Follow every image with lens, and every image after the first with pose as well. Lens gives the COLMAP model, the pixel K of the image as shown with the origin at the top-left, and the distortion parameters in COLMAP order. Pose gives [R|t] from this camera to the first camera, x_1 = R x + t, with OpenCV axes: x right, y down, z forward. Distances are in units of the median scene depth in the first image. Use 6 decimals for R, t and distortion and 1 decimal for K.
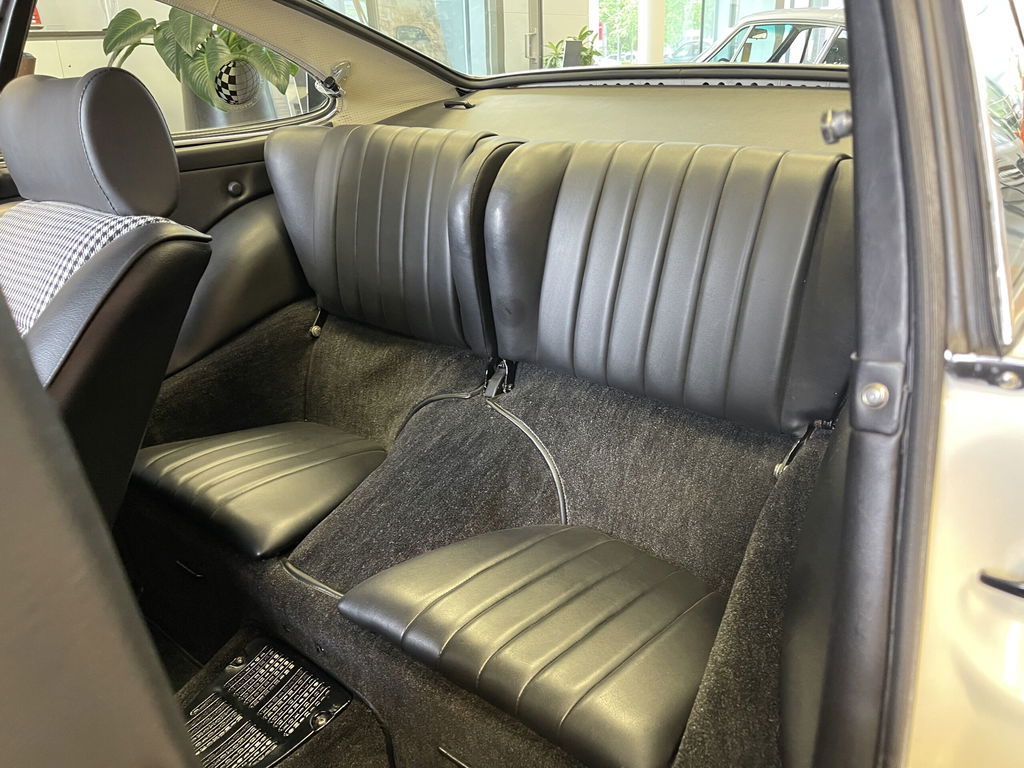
lens RADIAL K [[742.2, 0, 512.0], [0, 742.2, 384.0], [0, 0, 1]] dist [0.002679, -0.000781]
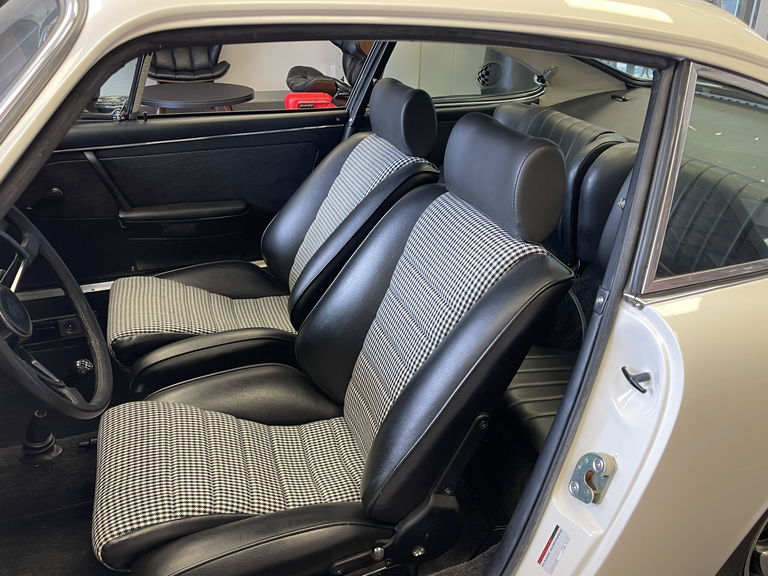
lens RADIAL K [[640.9, 0, 384.0], [0, 640.9, 288.0], [0, 0, 1]] dist [0.113287, -0.188570]
pose [[0.838079, 0.278441, -0.469142, 0.351526], [-0.245931, 0.960436, 0.130695, -0.056327], [0.486971, 0.005844, 0.873398, -0.590678]]
